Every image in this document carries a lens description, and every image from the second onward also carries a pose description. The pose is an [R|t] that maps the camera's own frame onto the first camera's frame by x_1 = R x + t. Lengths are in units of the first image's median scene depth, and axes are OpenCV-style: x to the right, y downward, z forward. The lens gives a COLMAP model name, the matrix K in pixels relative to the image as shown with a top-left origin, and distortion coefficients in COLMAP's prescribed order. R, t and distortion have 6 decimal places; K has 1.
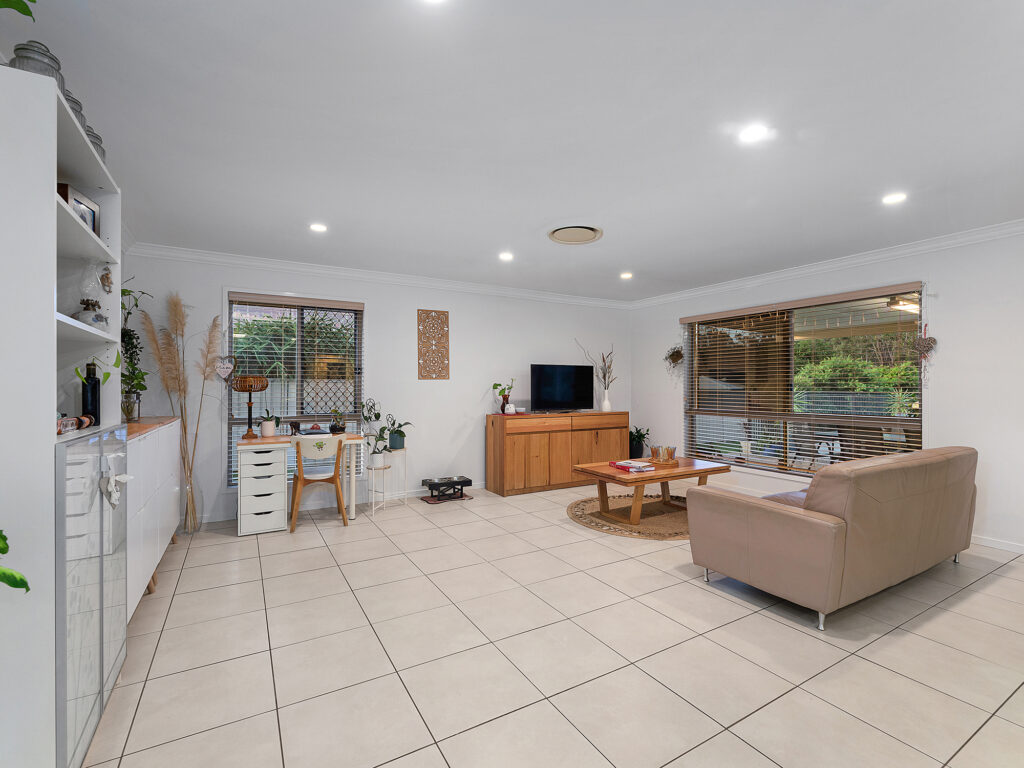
lens RADIAL K [[468.0, 0, 513.4], [0, 468.0, 387.7], [0, 0, 1]] dist [-0.000842, 0.001741]
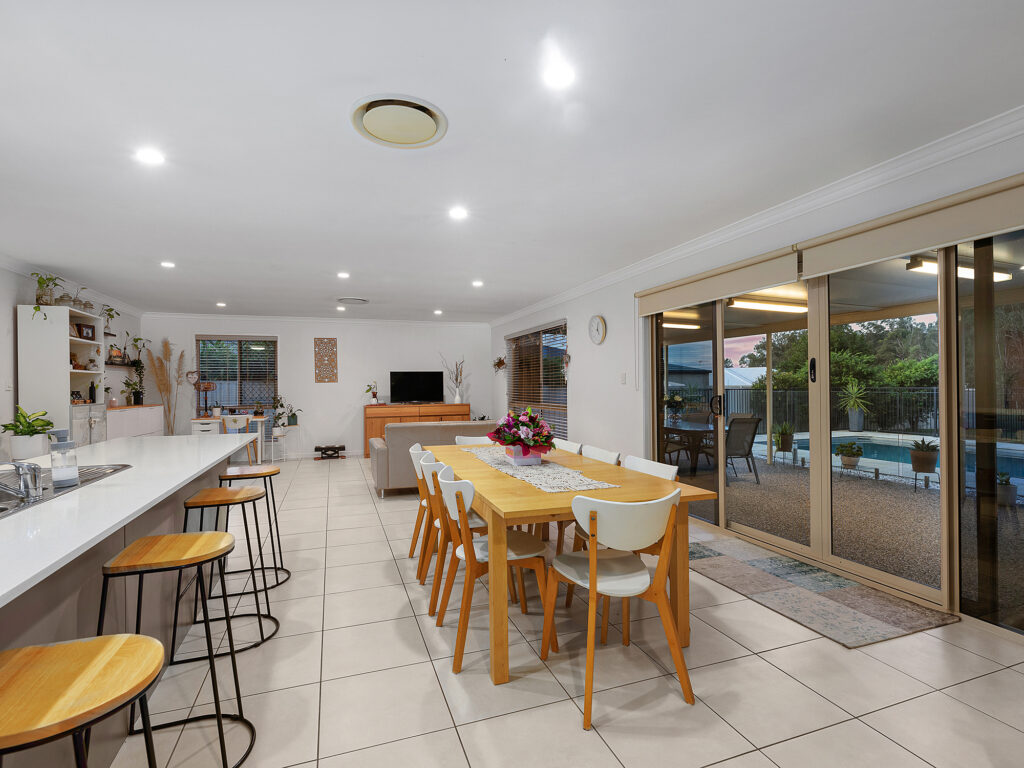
lens RADIAL K [[500.8, 0, 512.6], [0, 500.8, 388.6], [0, 0, 1]] dist [-0.005338, 0.006384]
pose [[0.984909, -0.009390, -0.172820, 0.755279], [0.010182, 0.999941, 0.003695, 0.002658], [0.172775, -0.005399, 0.984946, -0.551792]]
